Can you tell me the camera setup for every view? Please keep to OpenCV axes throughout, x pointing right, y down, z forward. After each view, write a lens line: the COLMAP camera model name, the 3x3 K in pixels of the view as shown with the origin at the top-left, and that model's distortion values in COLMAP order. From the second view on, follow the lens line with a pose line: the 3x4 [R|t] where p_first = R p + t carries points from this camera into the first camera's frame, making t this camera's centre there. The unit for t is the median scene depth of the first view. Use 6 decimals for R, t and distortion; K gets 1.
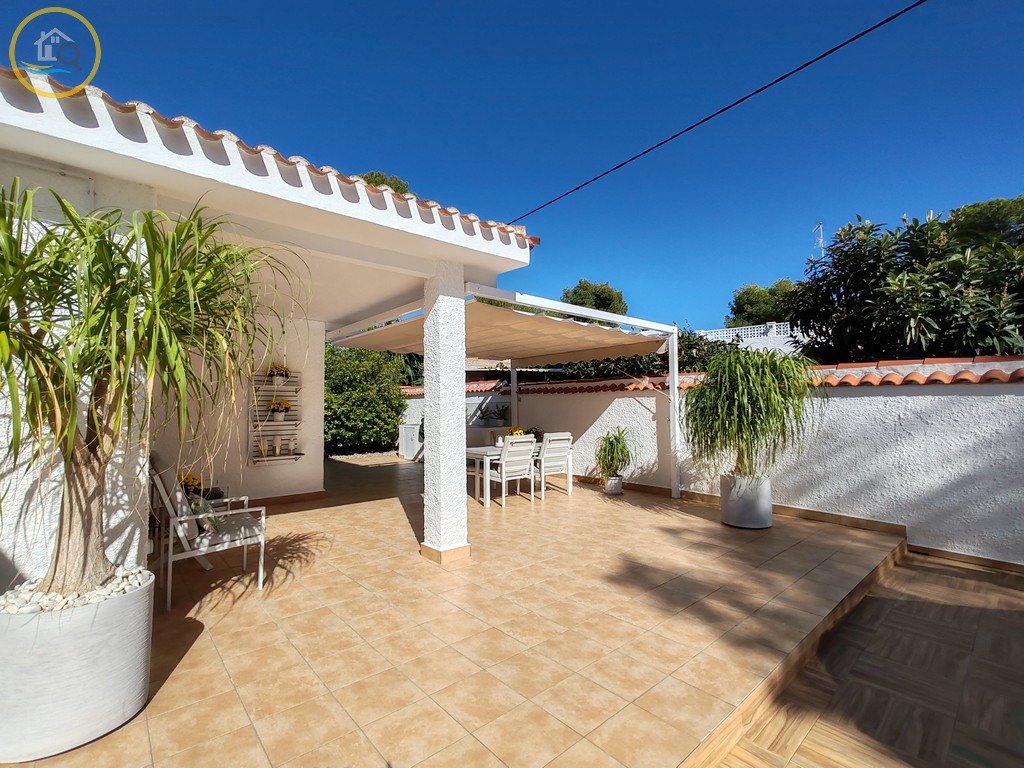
lens RADIAL K [[464.1, 0, 513.1], [0, 464.1, 385.5], [0, 0, 1]] dist [0.003133, 0.000333]
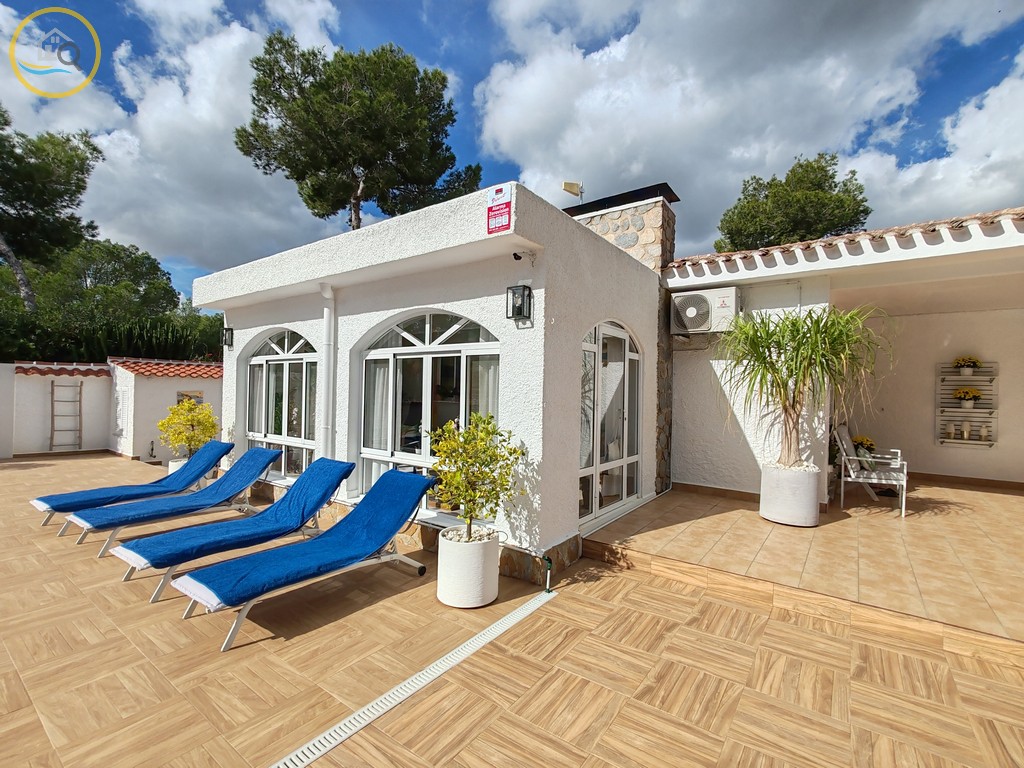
lens RADIAL K [[464.1, 0, 513.1], [0, 464.1, 385.5], [0, 0, 1]] dist [0.003133, 0.000333]
pose [[0.208051, 0.001497, -0.978117, 0.350357], [0.023105, 0.999712, 0.006445, -0.009149], [0.977845, -0.023940, 0.207956, -0.278334]]
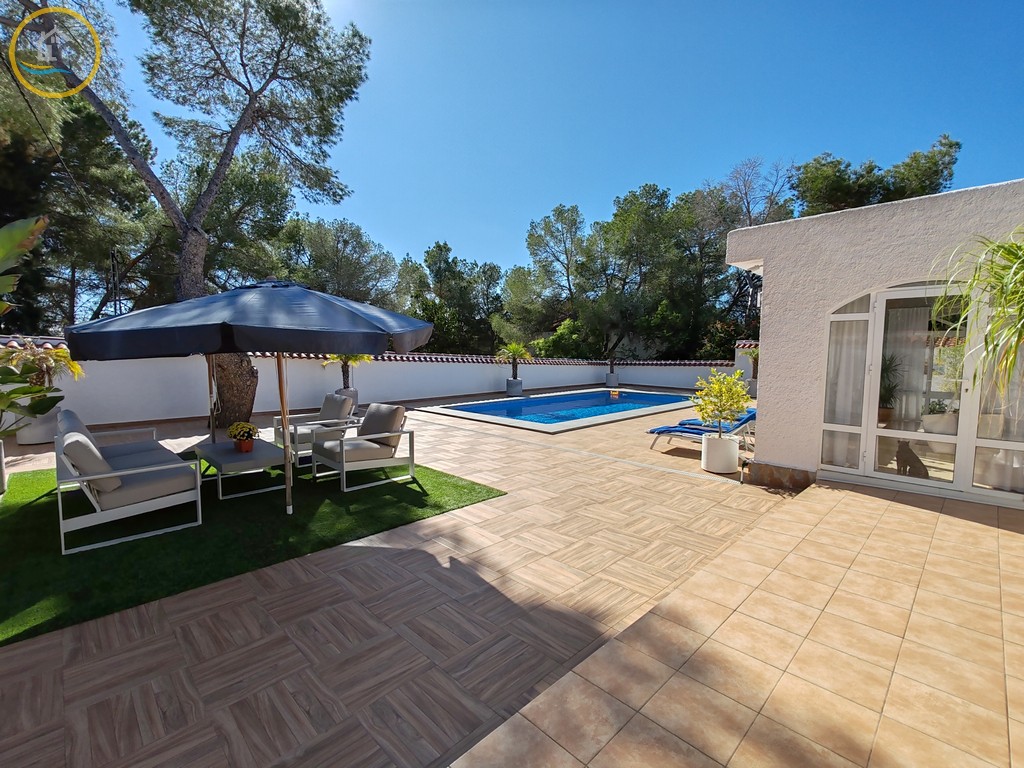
lens RADIAL K [[464.1, 0, 513.1], [0, 464.1, 385.5], [0, 0, 1]] dist [0.003133, 0.000333]
pose [[-0.998605, 0.006612, -0.052381, 0.290900], [0.004777, 0.999373, 0.035077, 0.024731], [0.052580, 0.034778, -0.998011, 0.743392]]
